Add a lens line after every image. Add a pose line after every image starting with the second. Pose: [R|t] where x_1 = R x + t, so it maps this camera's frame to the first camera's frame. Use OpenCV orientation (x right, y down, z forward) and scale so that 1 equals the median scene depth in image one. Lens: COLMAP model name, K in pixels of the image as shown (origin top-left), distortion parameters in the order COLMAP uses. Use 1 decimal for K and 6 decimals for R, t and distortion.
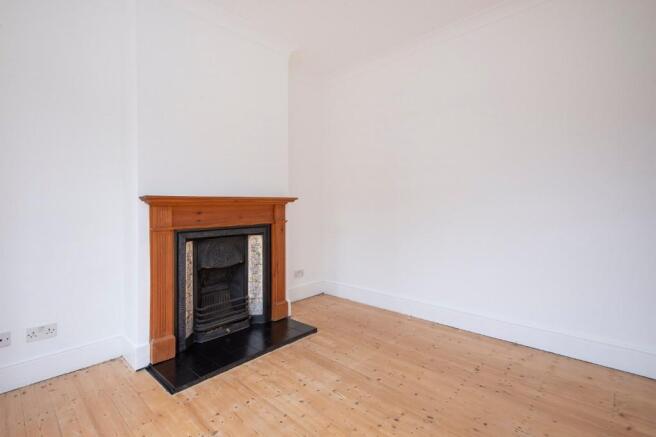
lens RADIAL K [[315.2, 0, 326.8], [0, 315.2, 217.4], [0, 0, 1]] dist [0.051636, -0.006043]
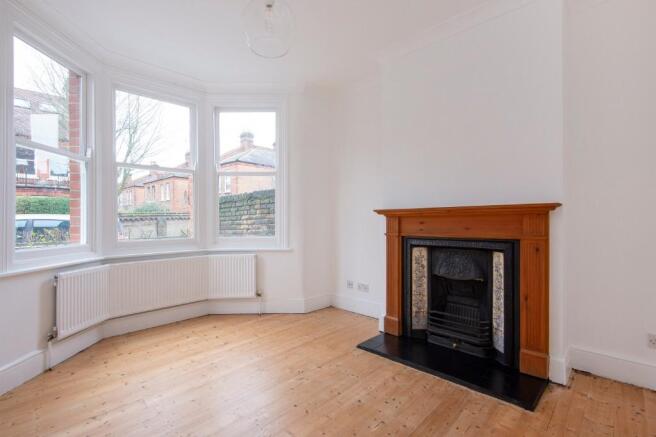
lens RADIAL K [[315.2, 0, 301.0], [0, 315.2, 221.7], [0, 0, 1]] dist [0.051636, -0.006043]
pose [[-0.047688, 0.021287, -0.998635, 0.648119], [-0.024765, 0.999440, 0.022487, -0.028553], [0.998555, 0.025803, -0.047134, 0.550931]]
